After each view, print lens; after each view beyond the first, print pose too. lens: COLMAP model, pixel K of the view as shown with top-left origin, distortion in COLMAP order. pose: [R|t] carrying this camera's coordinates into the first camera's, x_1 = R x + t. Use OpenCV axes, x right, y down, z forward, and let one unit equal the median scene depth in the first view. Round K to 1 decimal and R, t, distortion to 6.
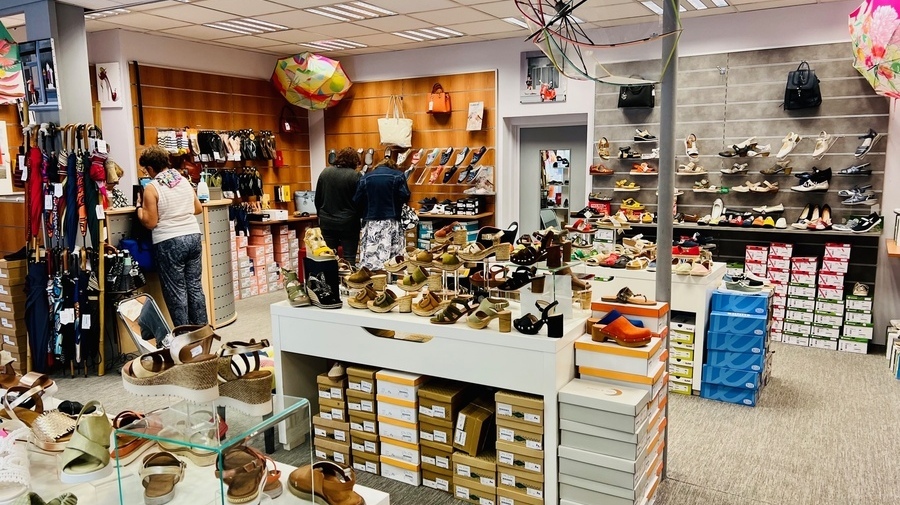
lens RADIAL K [[667.7, 0, 448.4], [0, 667.7, 256.8], [0, 0, 1]] dist [0.083419, -0.089532]
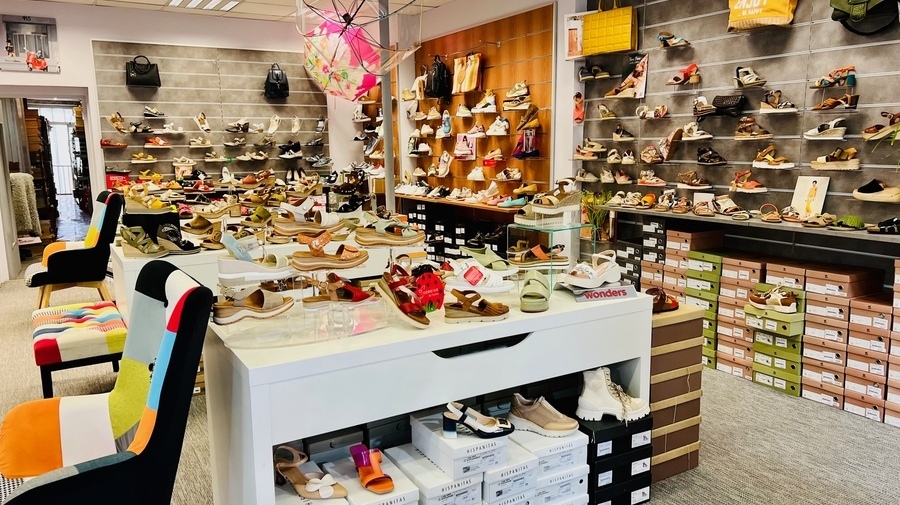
lens RADIAL K [[667.7, 0, 448.4], [0, 667.7, 256.8], [0, 0, 1]] dist [0.083419, -0.089532]
pose [[0.487909, -0.145041, 0.860760, -0.505752], [0.133386, 0.986906, 0.090689, 0.019871], [-0.862643, 0.070566, 0.500866, 0.044589]]
